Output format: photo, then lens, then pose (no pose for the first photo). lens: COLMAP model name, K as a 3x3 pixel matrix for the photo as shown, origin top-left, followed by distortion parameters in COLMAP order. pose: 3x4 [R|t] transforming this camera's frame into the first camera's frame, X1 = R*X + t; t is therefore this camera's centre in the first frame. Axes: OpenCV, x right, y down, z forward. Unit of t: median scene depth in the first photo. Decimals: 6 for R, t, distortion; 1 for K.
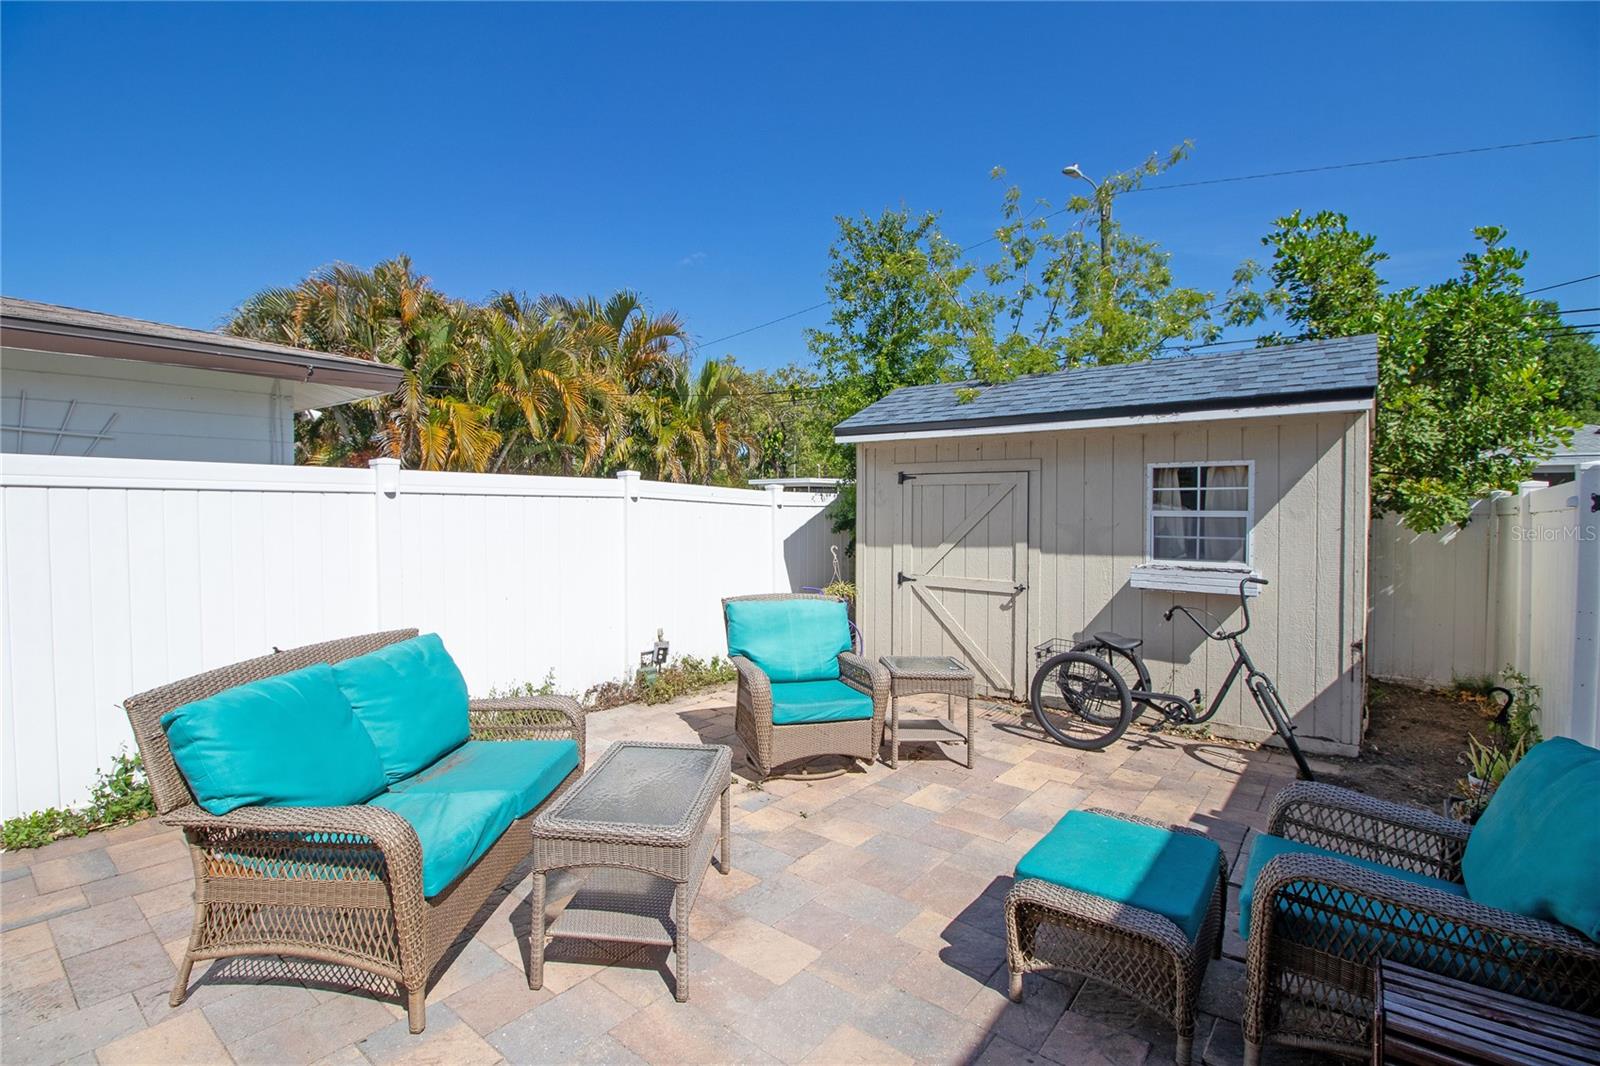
lens RADIAL K [[738.0, 0, 798.6], [0, 738.0, 516.5], [0, 0, 1]] dist [-0.001295, -0.012200]
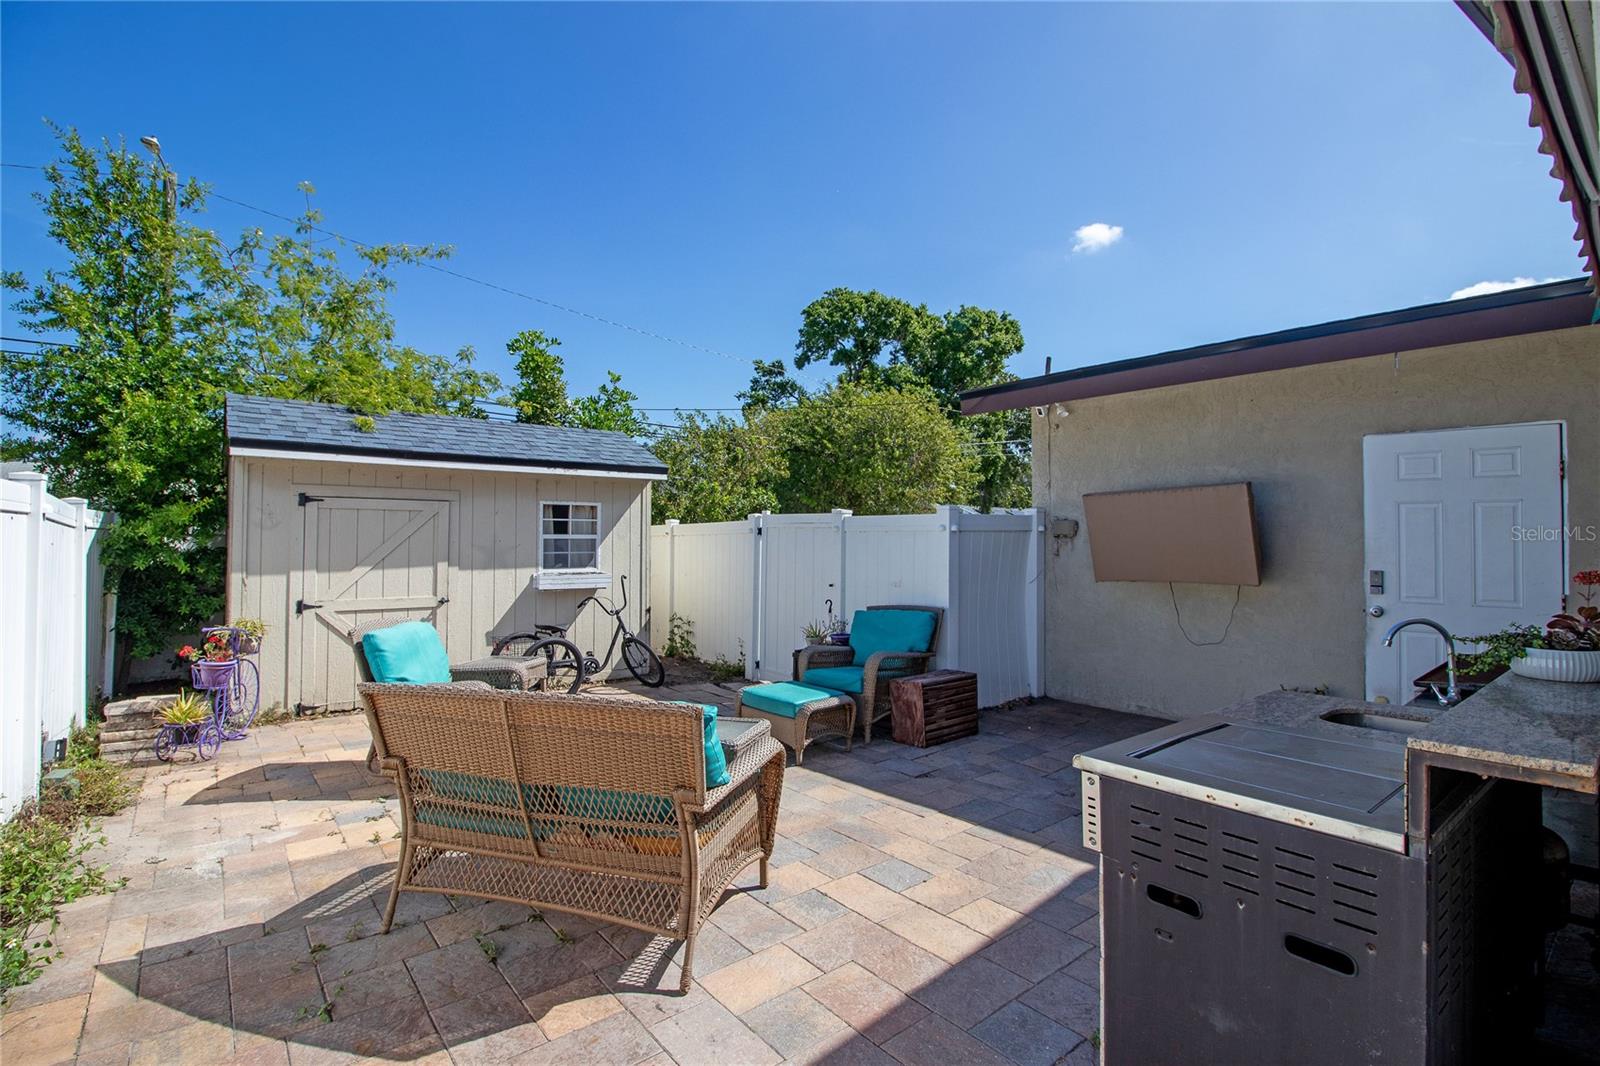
lens RADIAL K [[738.0, 0, 770.8], [0, 738.0, 533.5], [0, 0, 1]] dist [-0.001295, -0.012200]
pose [[0.224746, 0.003276, 0.974412, -0.754459], [0.008187, 0.999953, -0.005250, 0.000678], [-0.974383, 0.009158, 0.224709, 0.249730]]
